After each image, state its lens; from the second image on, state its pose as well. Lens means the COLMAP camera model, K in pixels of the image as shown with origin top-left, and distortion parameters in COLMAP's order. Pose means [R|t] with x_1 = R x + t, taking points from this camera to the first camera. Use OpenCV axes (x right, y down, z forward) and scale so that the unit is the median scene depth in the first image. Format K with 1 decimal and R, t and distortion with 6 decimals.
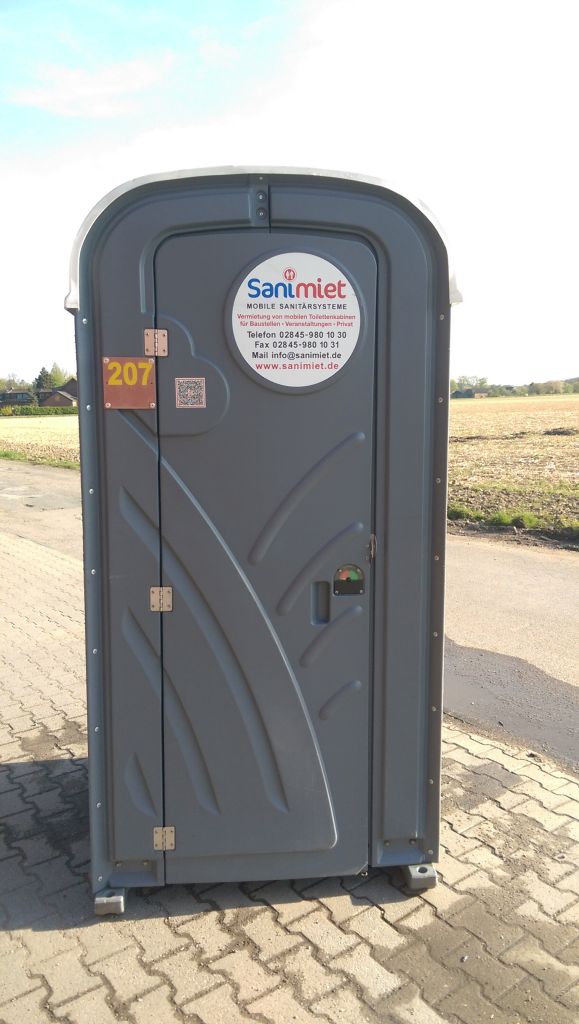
lens RADIAL K [[733.7, 0, 293.2], [0, 733.7, 494.9], [0, 0, 1]] dist [0.098476, -0.124514]
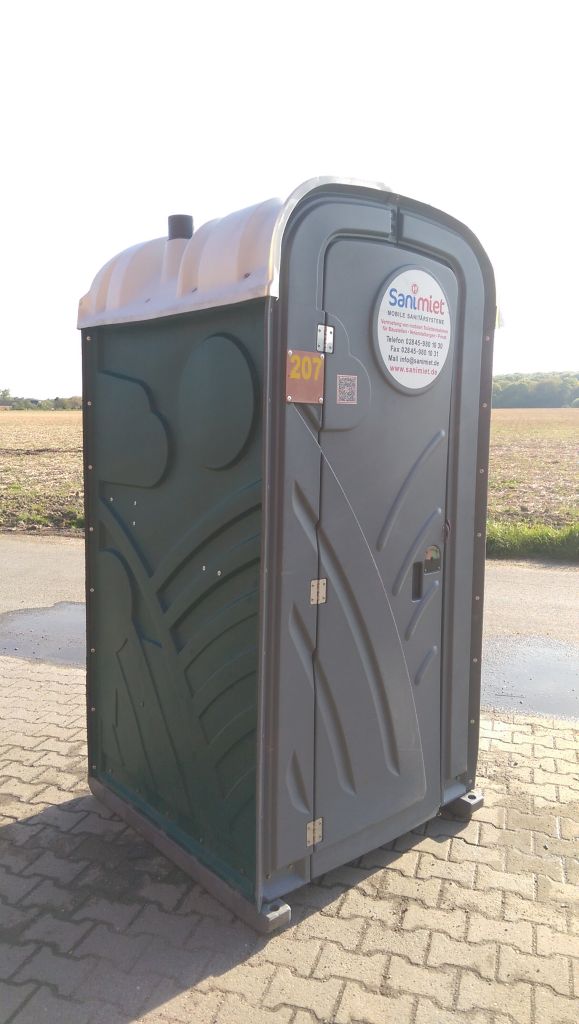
lens RADIAL K [[733.7, 0, 293.2], [0, 733.7, 494.9], [0, 0, 1]] dist [0.098476, -0.124514]
pose [[0.806404, -0.033099, 0.590438, -0.819271], [0.044819, 0.998982, -0.005210, 0.012506], [-0.589664, 0.030664, 0.807066, 0.207860]]
